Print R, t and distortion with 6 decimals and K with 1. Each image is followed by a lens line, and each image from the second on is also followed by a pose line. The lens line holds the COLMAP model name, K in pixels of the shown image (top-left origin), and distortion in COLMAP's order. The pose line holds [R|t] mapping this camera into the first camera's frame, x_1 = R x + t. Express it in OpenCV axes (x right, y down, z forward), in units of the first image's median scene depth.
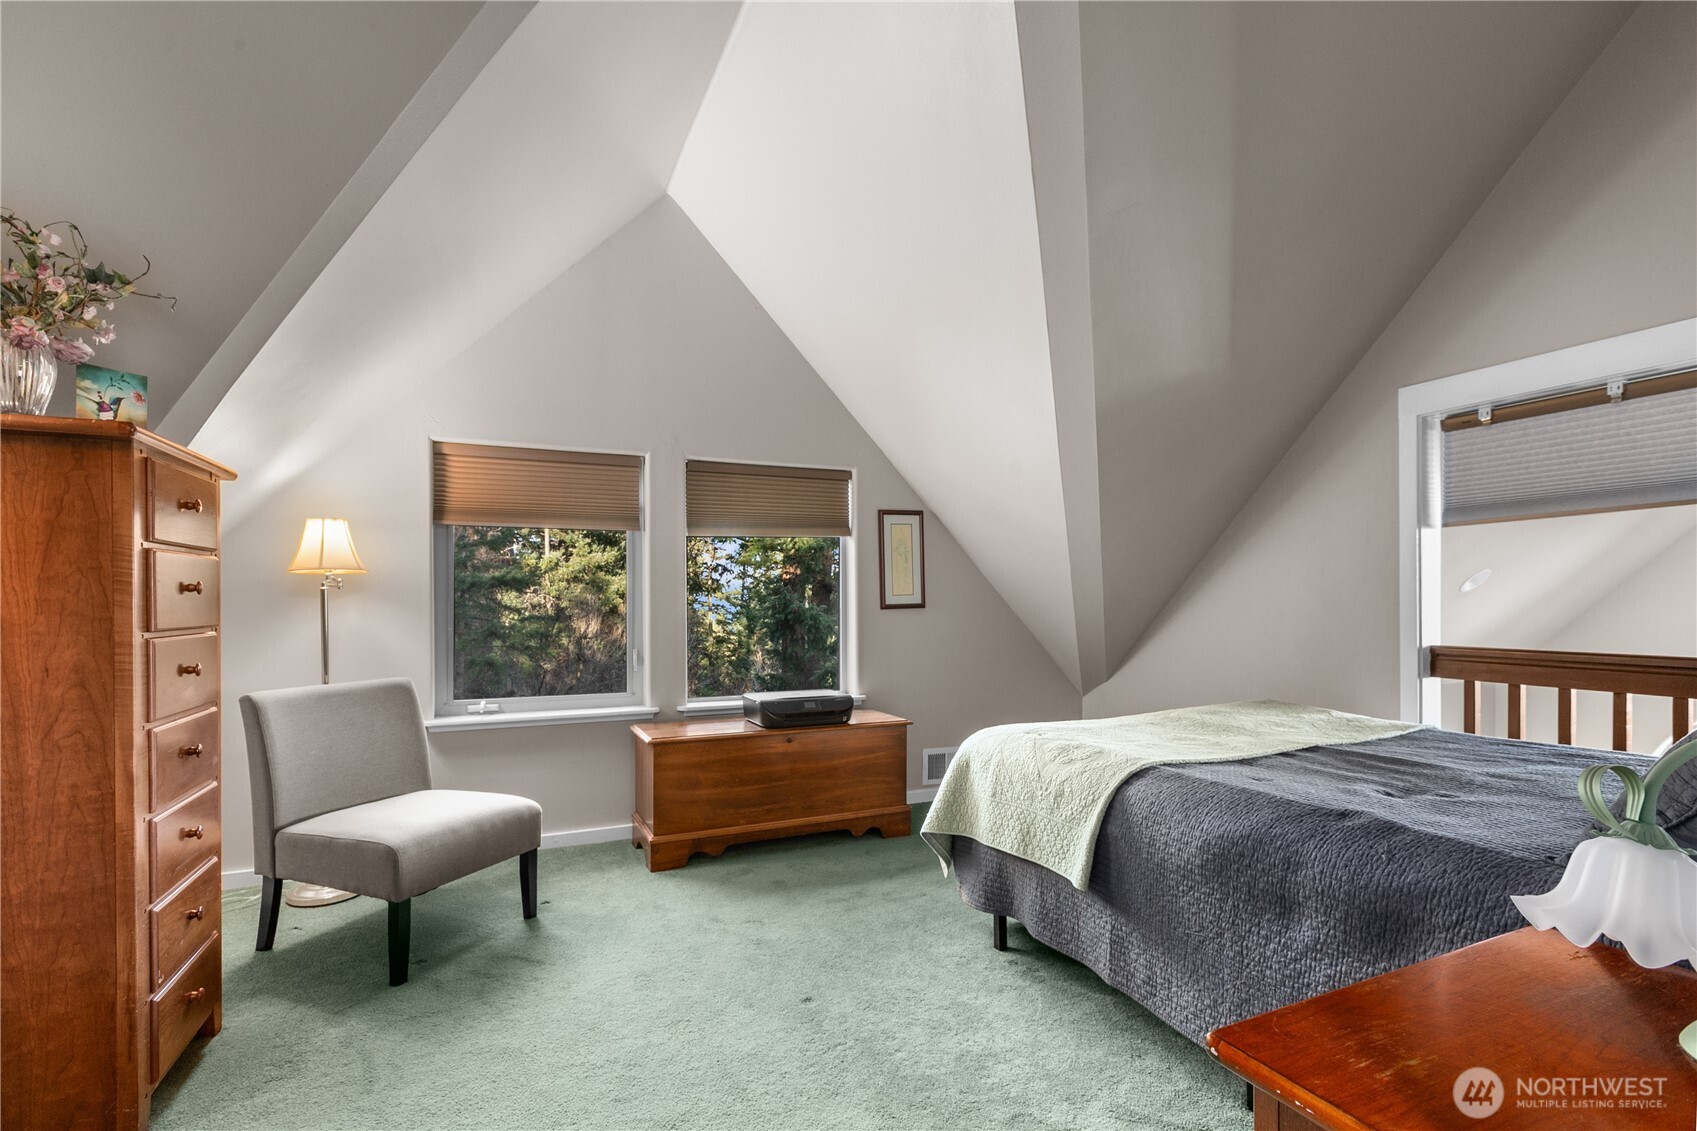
lens RADIAL K [[785.2, 0, 853.5], [0, 785.2, 585.5], [0, 0, 1]] dist [-0.001096, 0.000647]
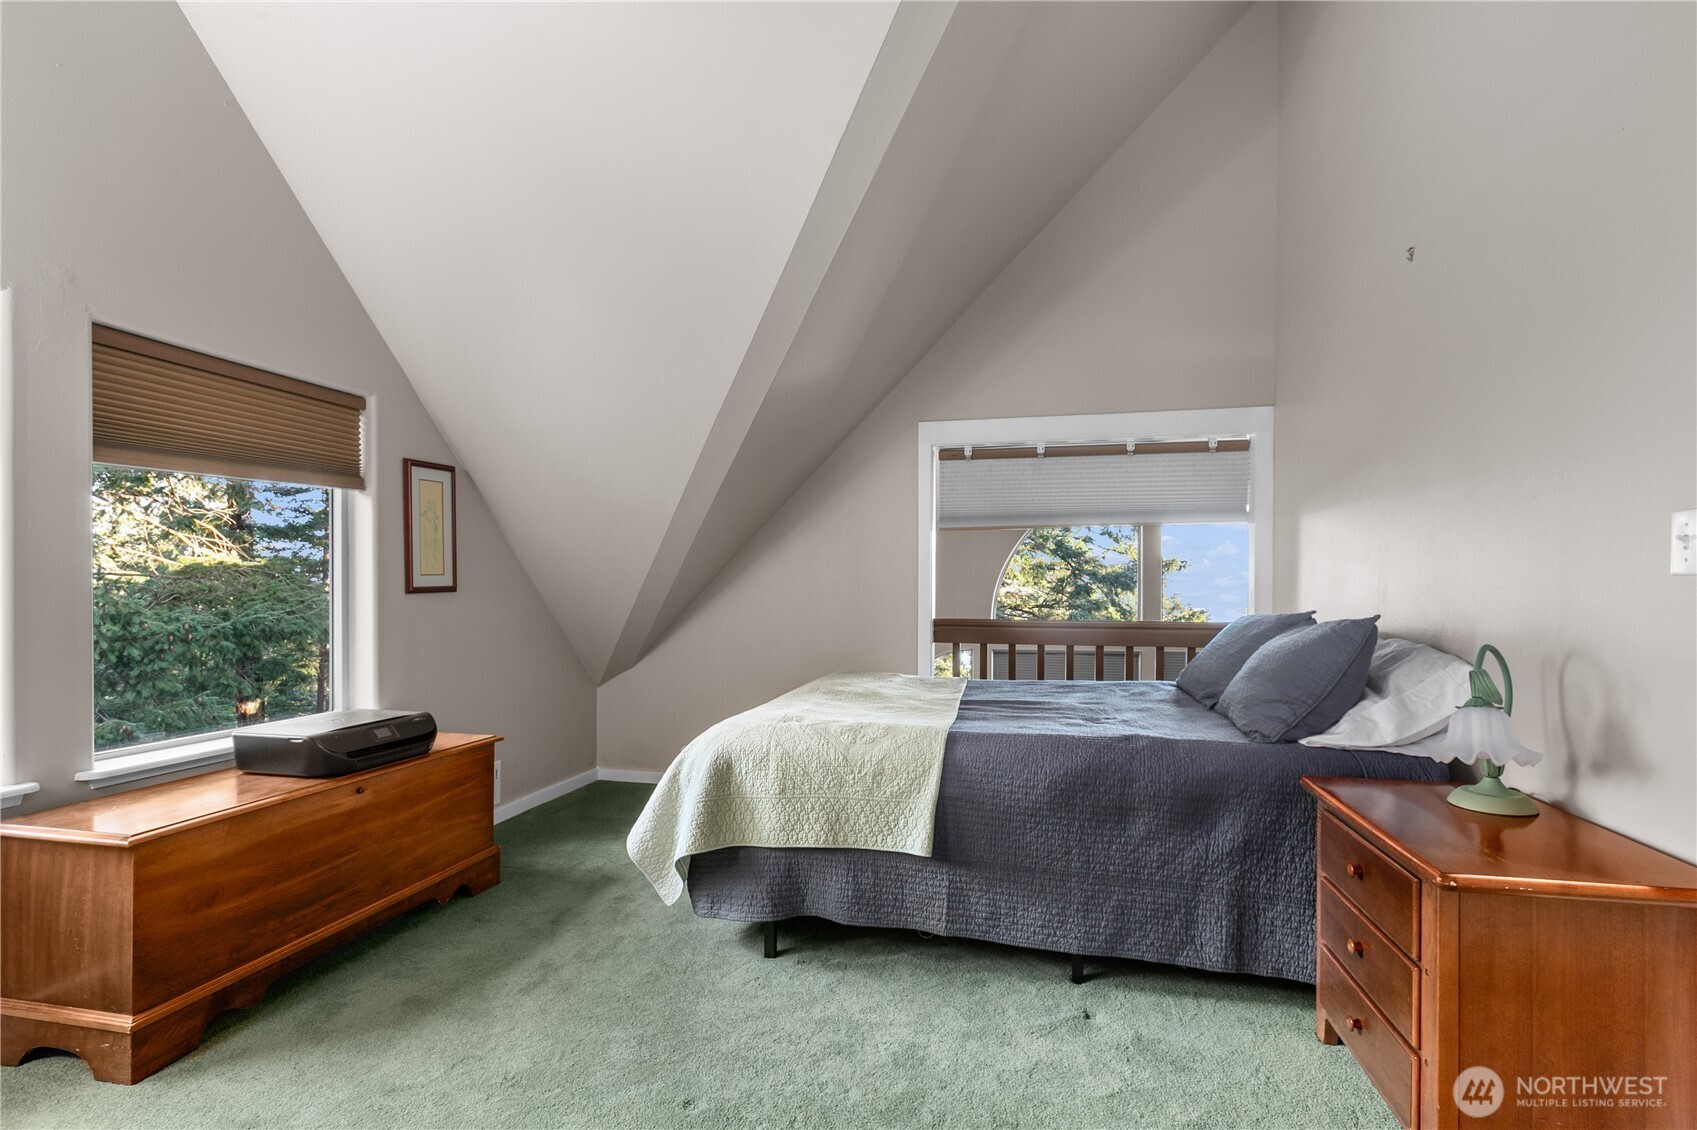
lens RADIAL K [[785.2, 0, 853.5], [0, 785.2, 585.0], [0, 0, 1]] dist [-0.001096, 0.000647]
pose [[0.595702, 0.006263, 0.803181, -0.425971], [-0.019426, 0.999789, 0.006611, 0.012416], [-0.802971, -0.019541, 0.595698, 0.316098]]
